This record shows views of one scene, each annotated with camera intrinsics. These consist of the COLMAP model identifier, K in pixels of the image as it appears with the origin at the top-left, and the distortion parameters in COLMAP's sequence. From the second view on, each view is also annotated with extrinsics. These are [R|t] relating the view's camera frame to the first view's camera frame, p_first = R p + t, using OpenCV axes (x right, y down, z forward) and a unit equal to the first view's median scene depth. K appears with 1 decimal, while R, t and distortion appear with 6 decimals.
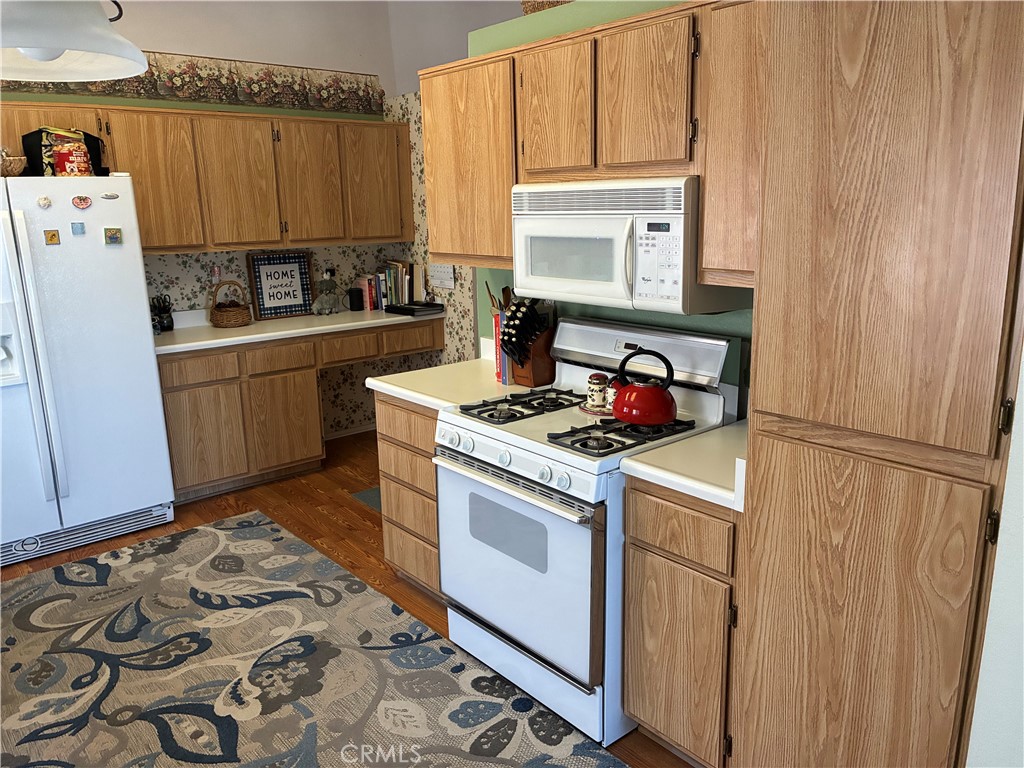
lens RADIAL K [[783.4, 0, 509.8], [0, 783.4, 380.8], [0, 0, 1]] dist [0.042035, -0.058675]
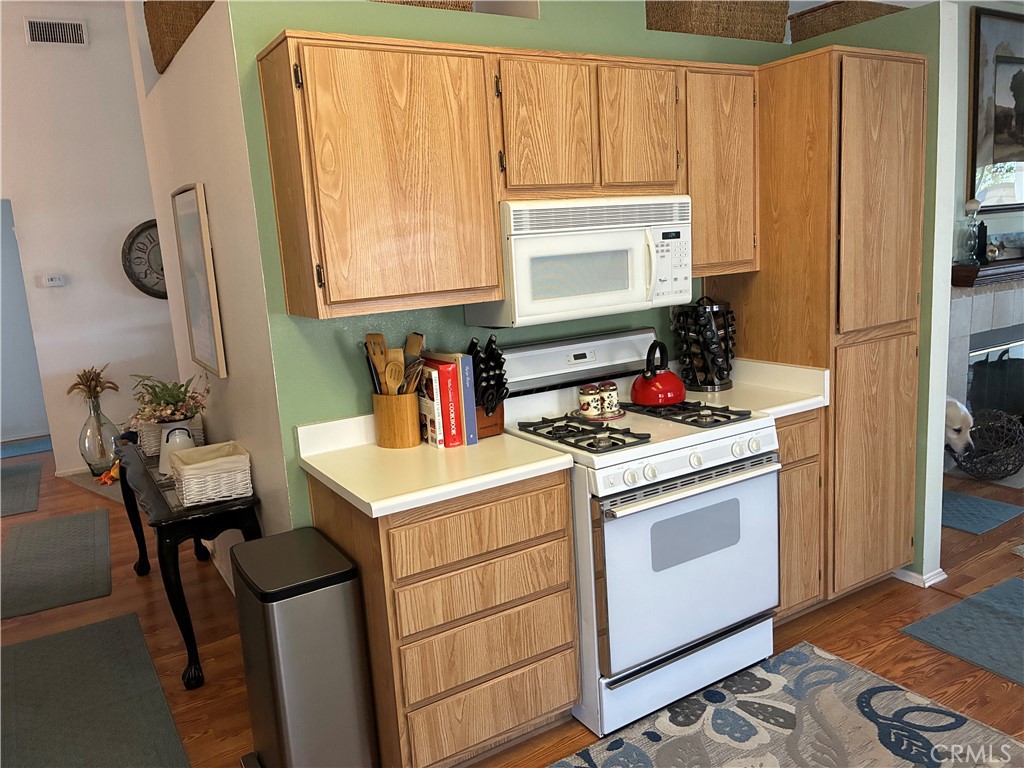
lens RADIAL K [[783.4, 0, 502.0], [0, 783.4, 382.2], [0, 0, 1]] dist [0.042035, -0.058675]
pose [[0.142307, -0.163554, 0.976217, -0.993070], [0.281378, 0.952250, 0.118521, -0.182886], [-0.948986, 0.257819, 0.181533, 1.008173]]
